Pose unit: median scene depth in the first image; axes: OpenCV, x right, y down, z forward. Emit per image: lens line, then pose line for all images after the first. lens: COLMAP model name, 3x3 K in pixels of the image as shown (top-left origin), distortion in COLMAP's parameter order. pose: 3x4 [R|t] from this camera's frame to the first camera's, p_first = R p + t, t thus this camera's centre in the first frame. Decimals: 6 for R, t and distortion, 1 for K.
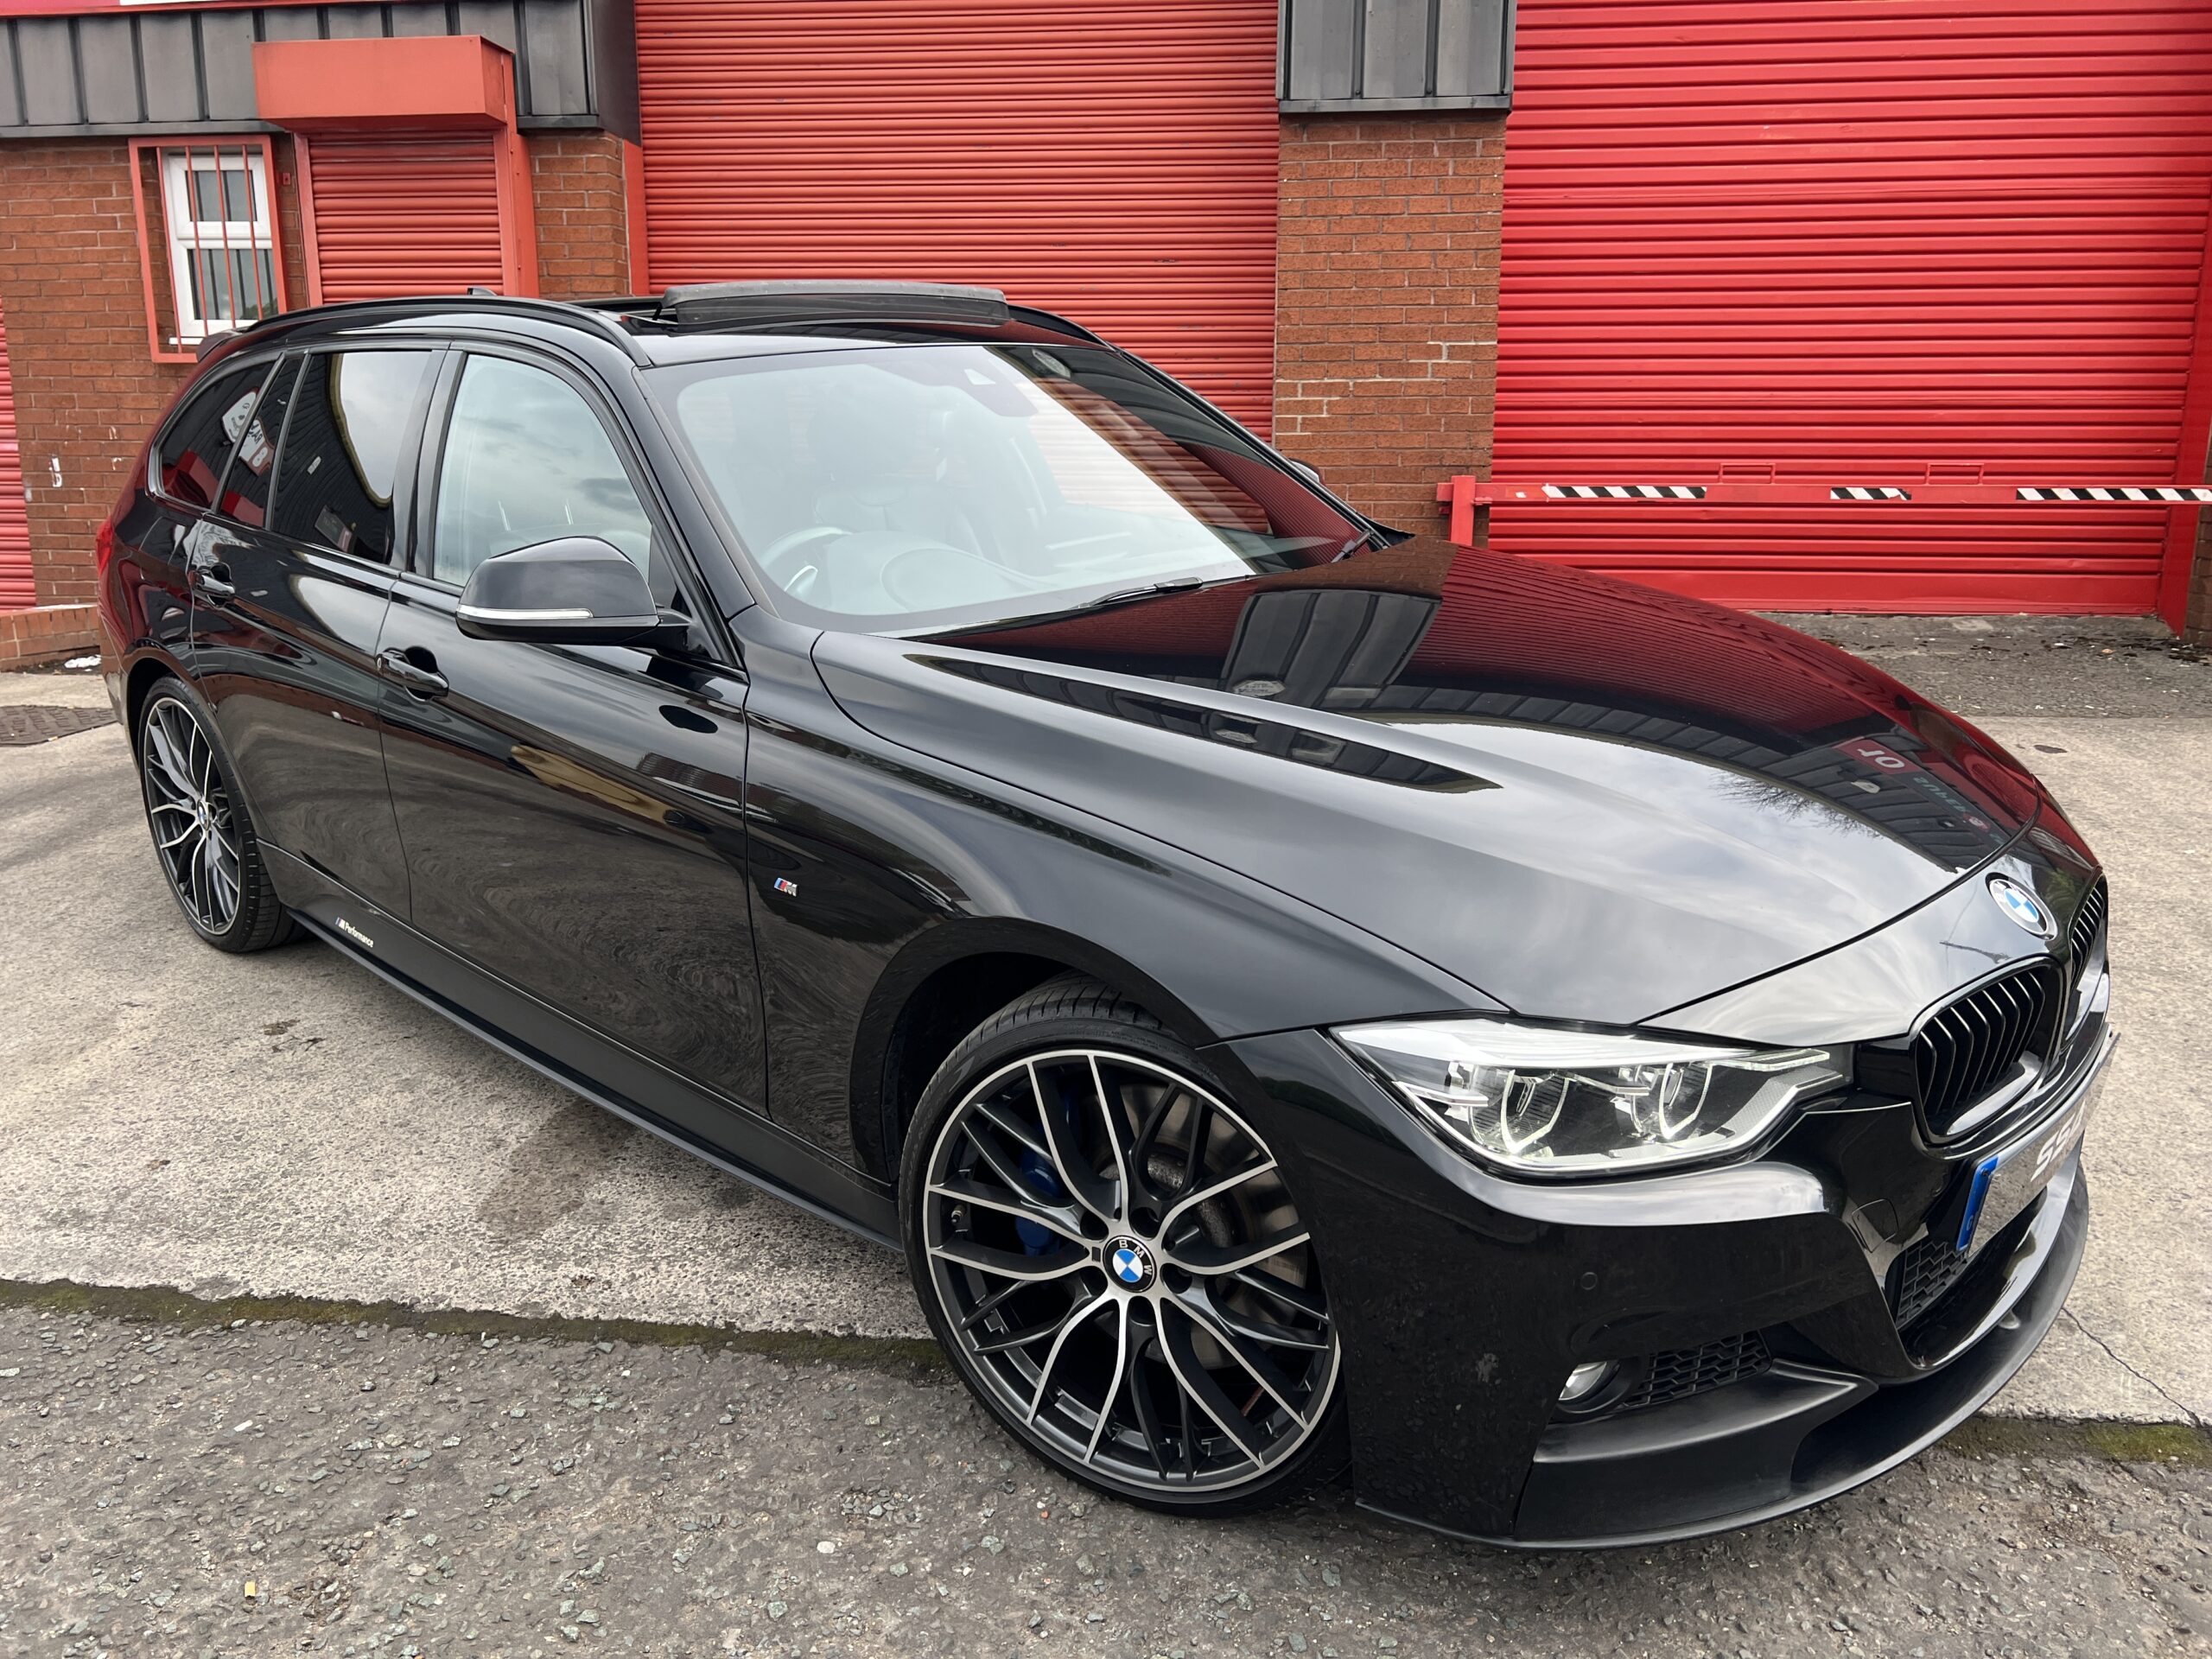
lens RADIAL K [[1674.0, 0, 1126.3], [0, 1674.0, 827.5], [0, 0, 1]] dist [0.042767, -0.051128]
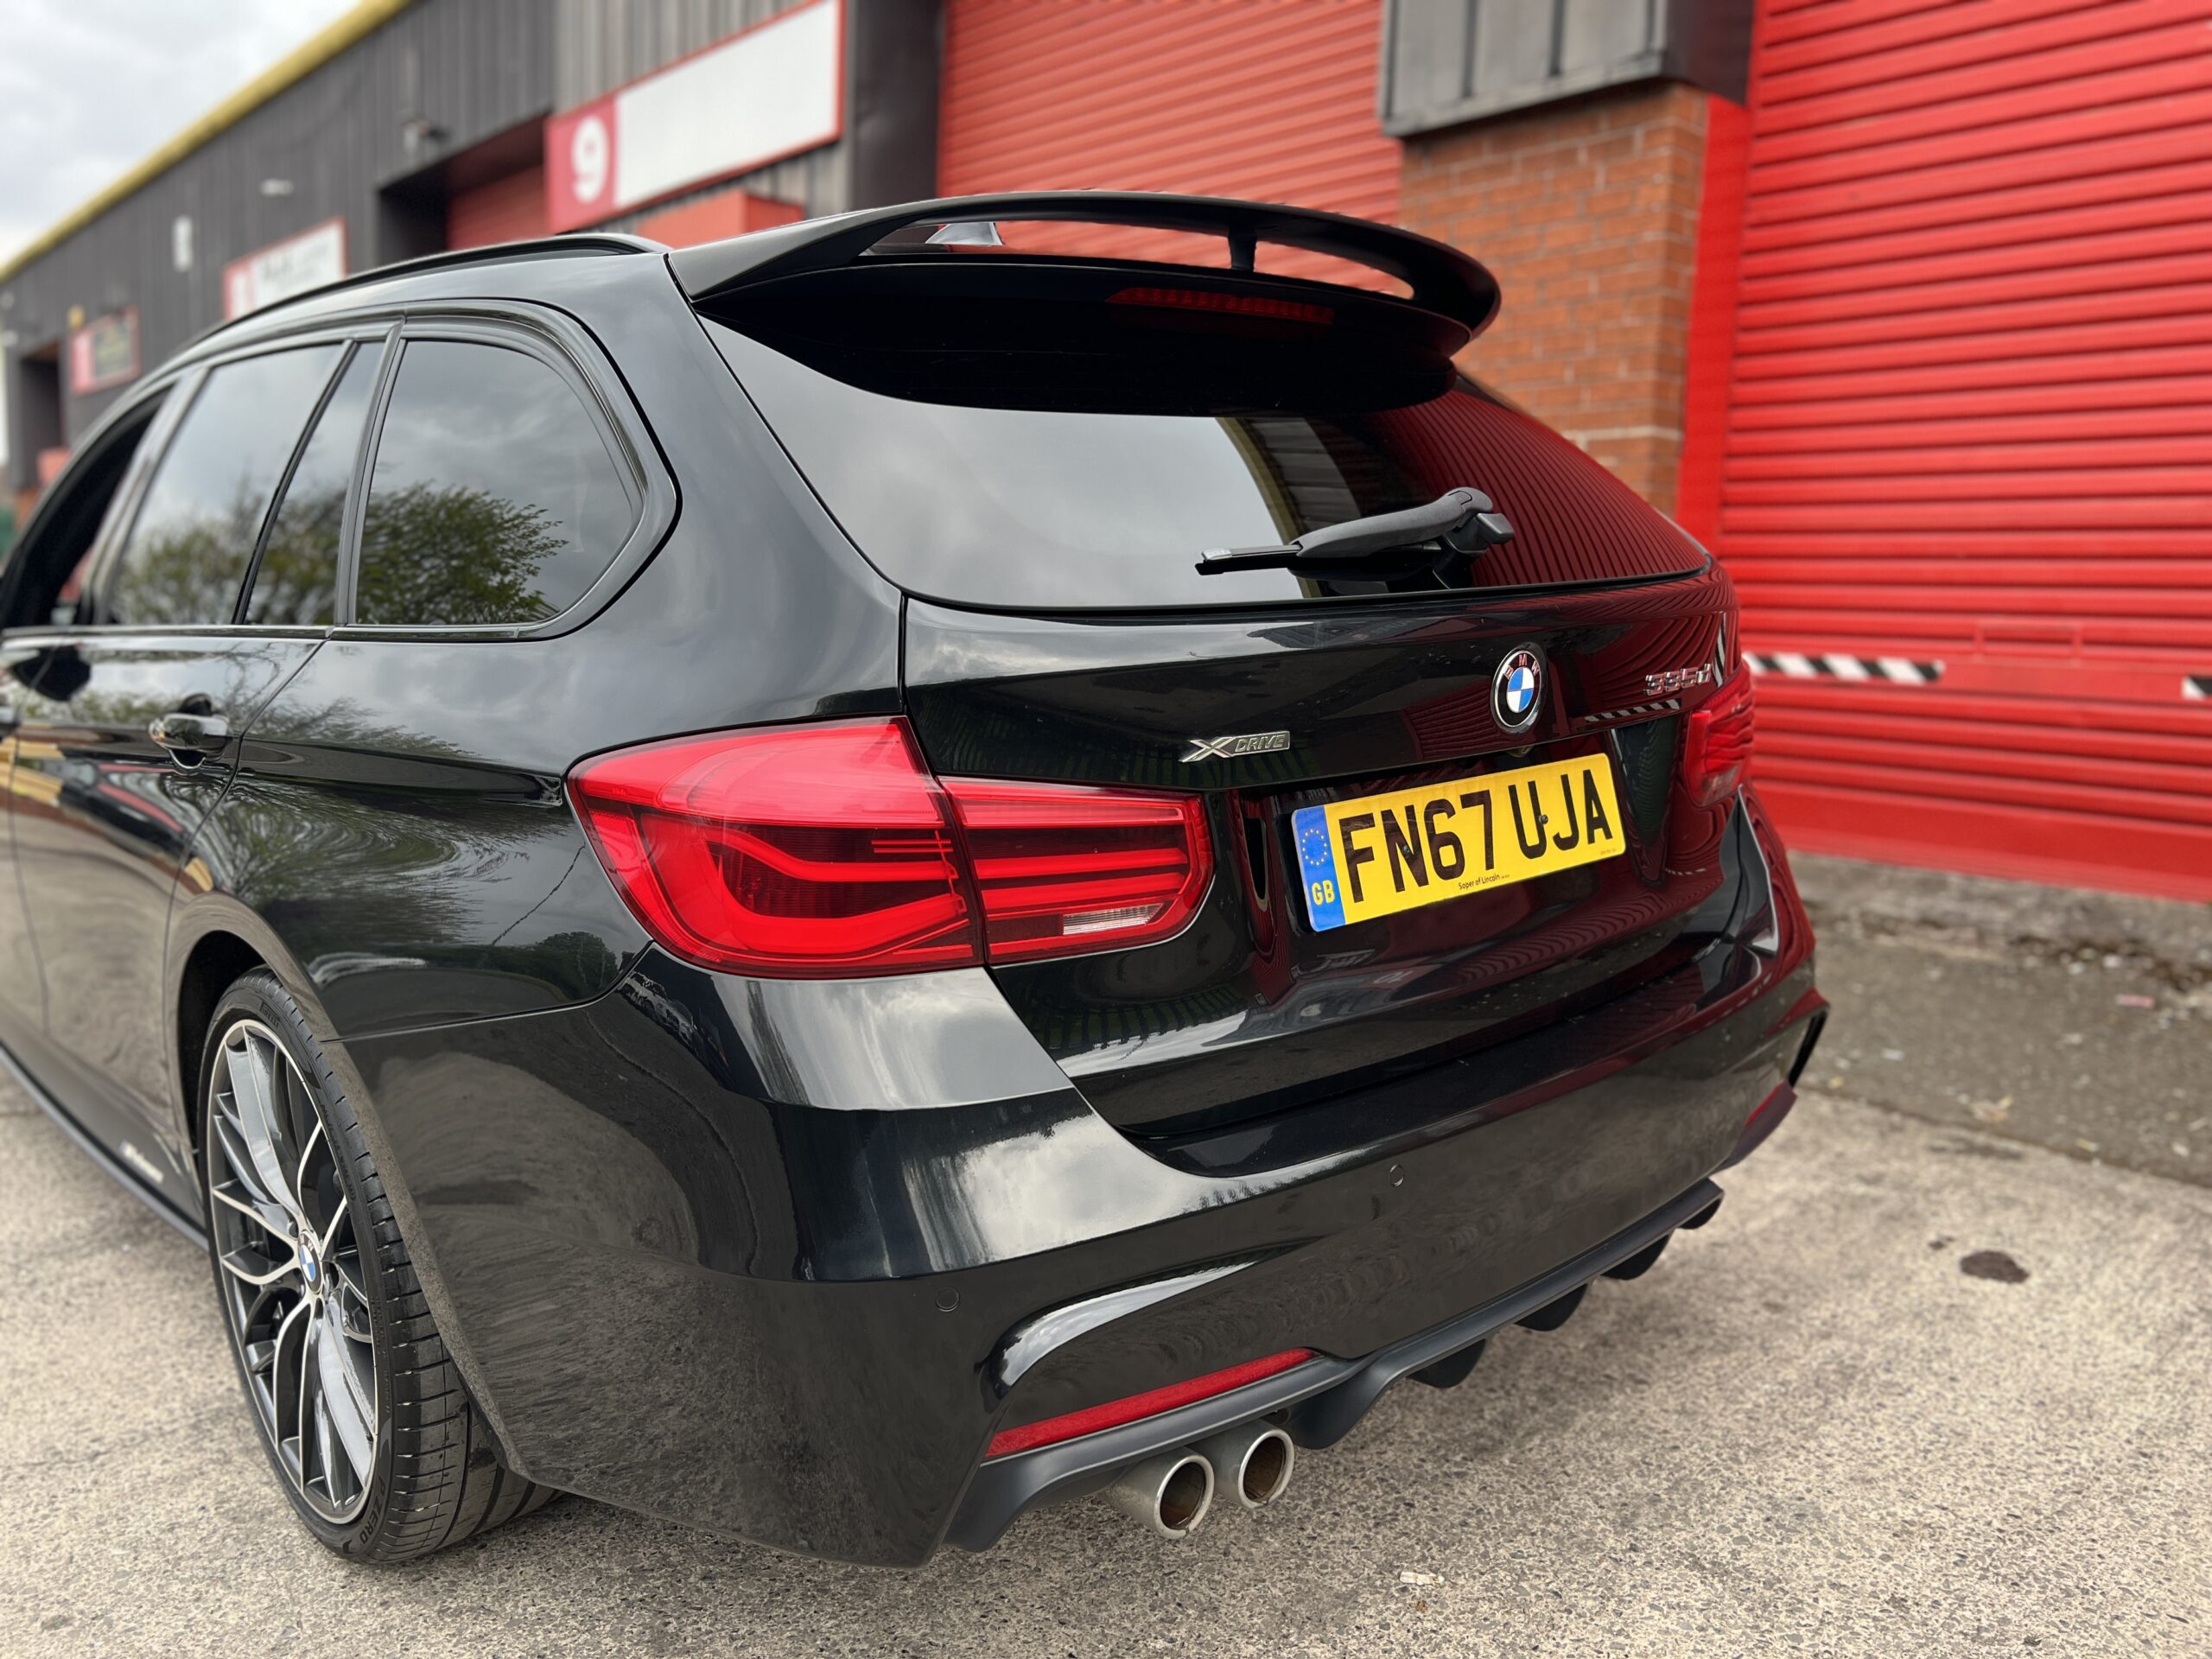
lens RADIAL K [[1674.0, 0, 1106.2], [0, 1674.0, 837.6], [0, 0, 1]] dist [0.042767, -0.051128]
pose [[0.747023, 0.112240, -0.655254, 0.509473], [-0.169125, 0.985301, -0.024037, -0.083466], [0.642925, 0.128776, 0.755026, 0.399521]]
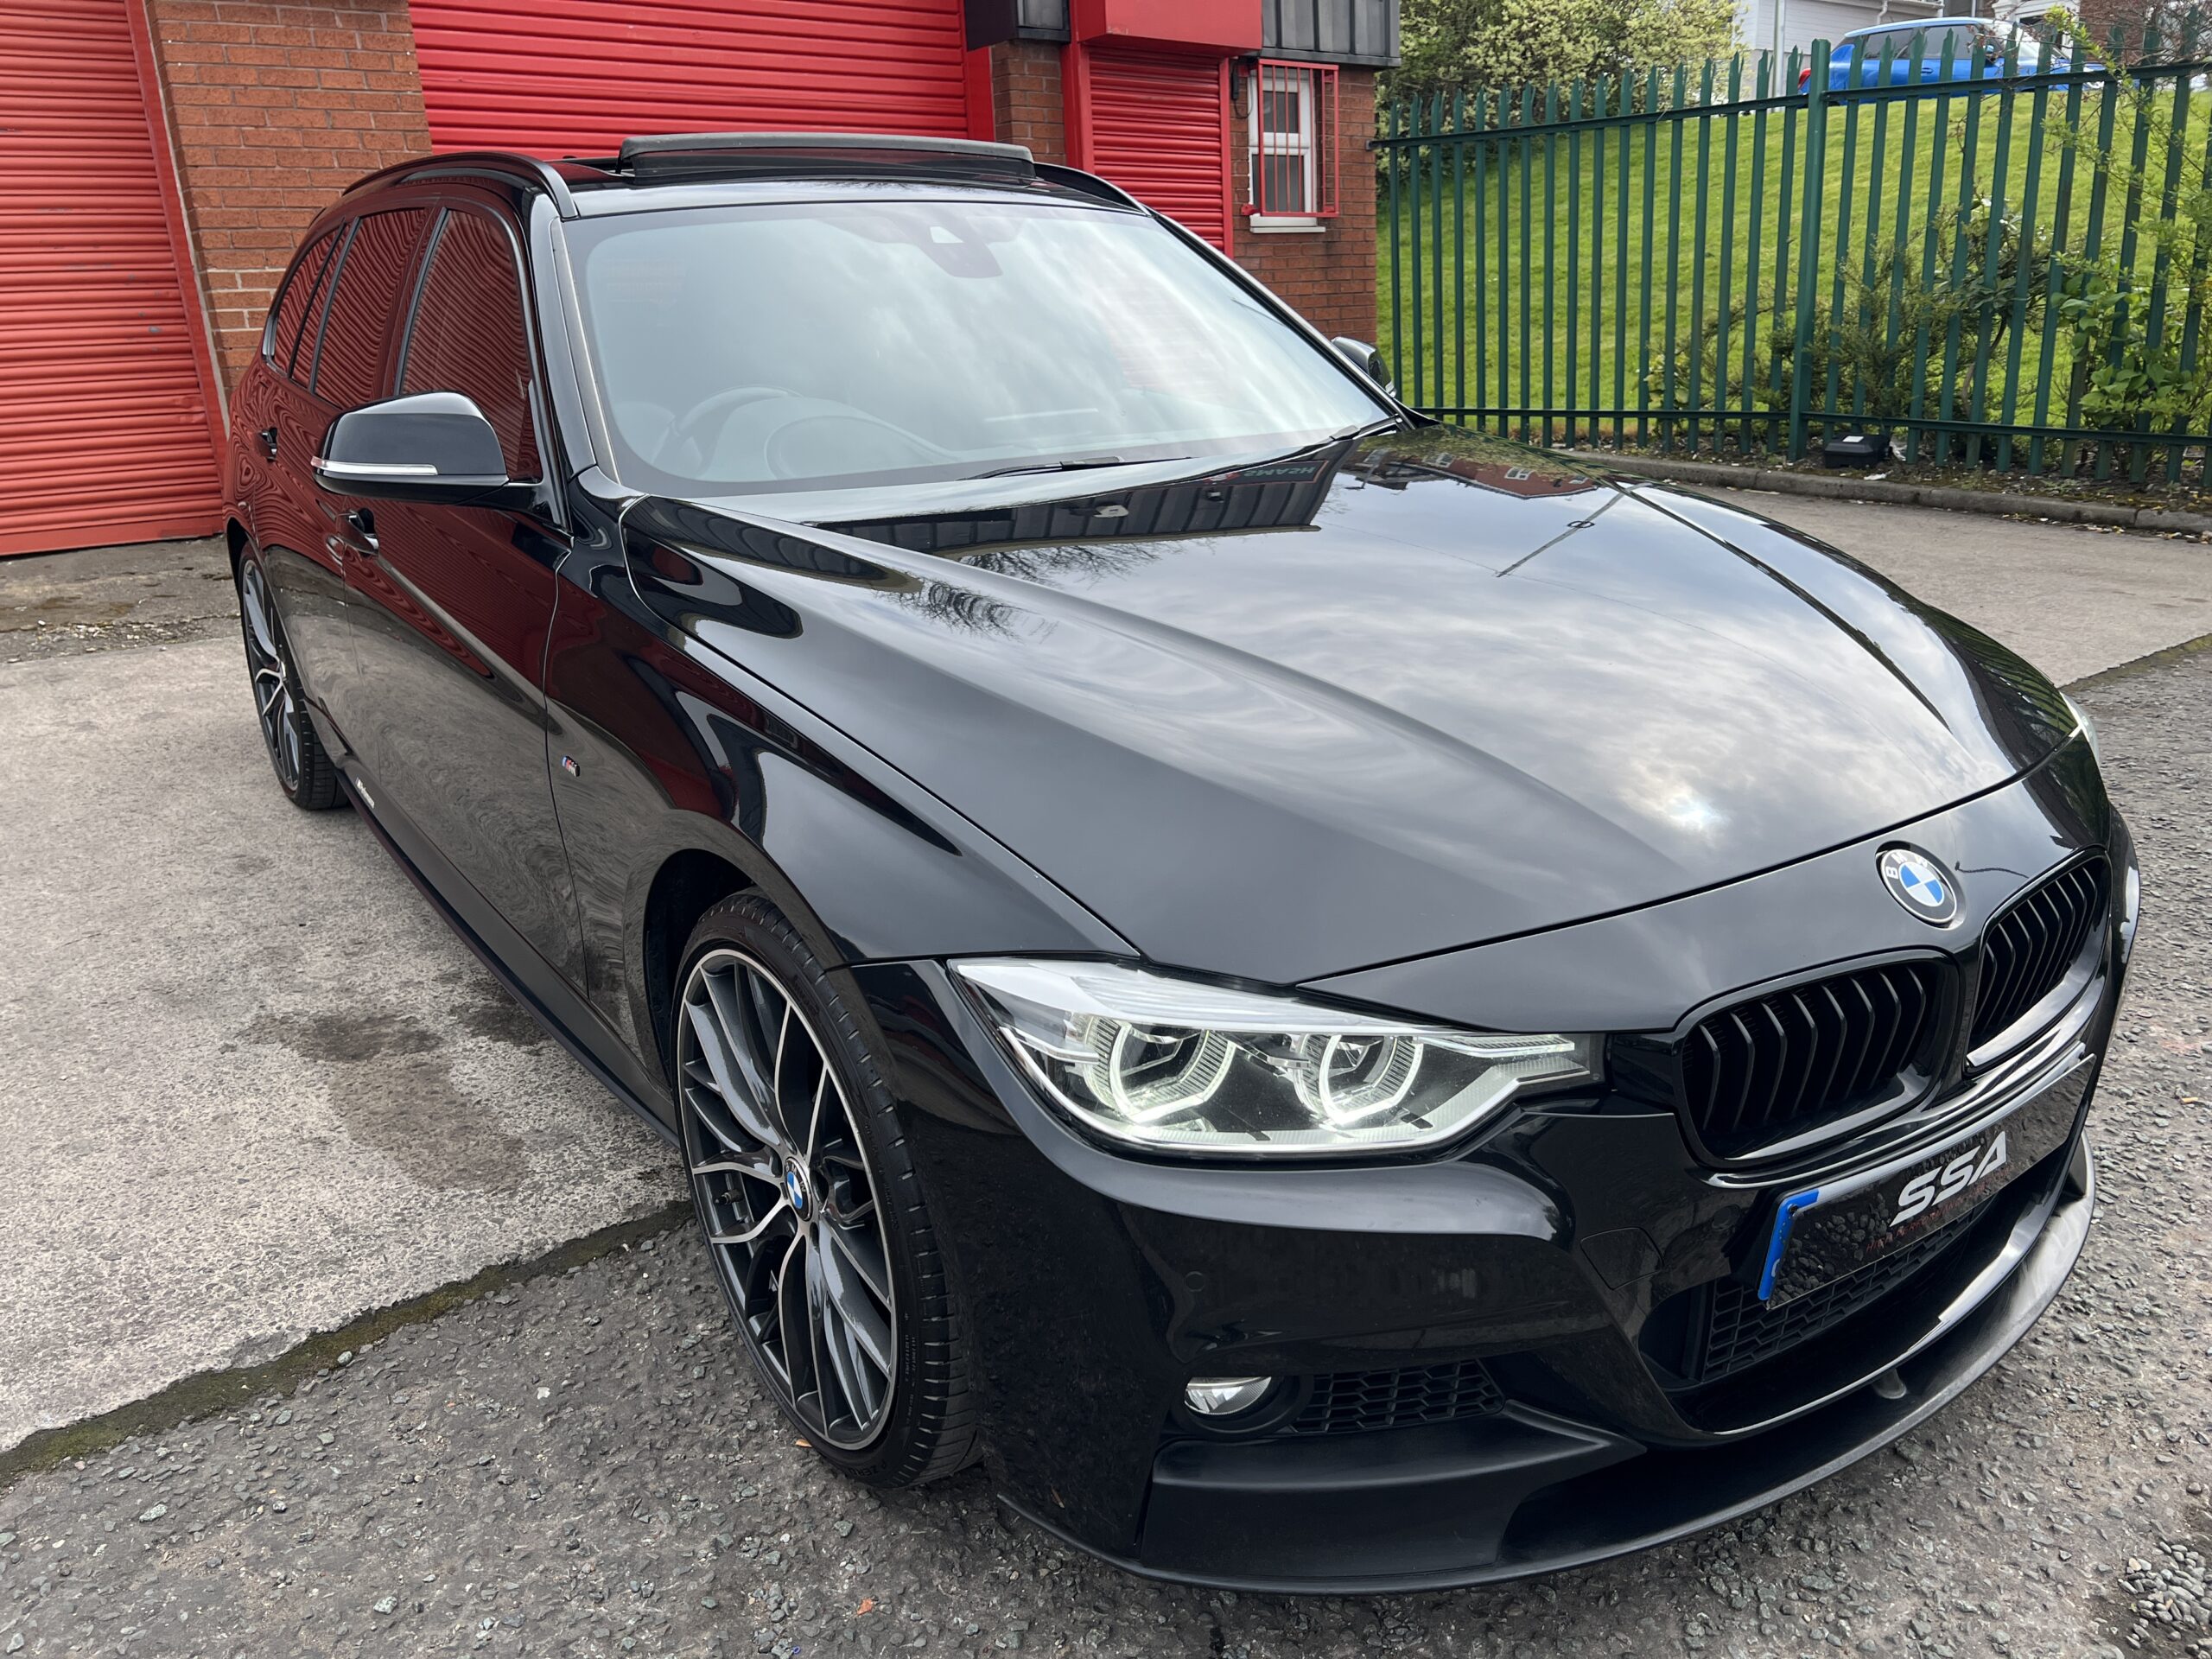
lens RADIAL K [[1674.0, 0, 1126.1], [0, 1674.0, 826.3], [0, 0, 1]] dist [0.042767, -0.051128]
pose [[0.692561, -0.237094, 0.681282, -0.259844], [0.201974, 0.970401, 0.132394, -0.000252], [-0.692507, 0.045911, 0.719949, 0.033068]]
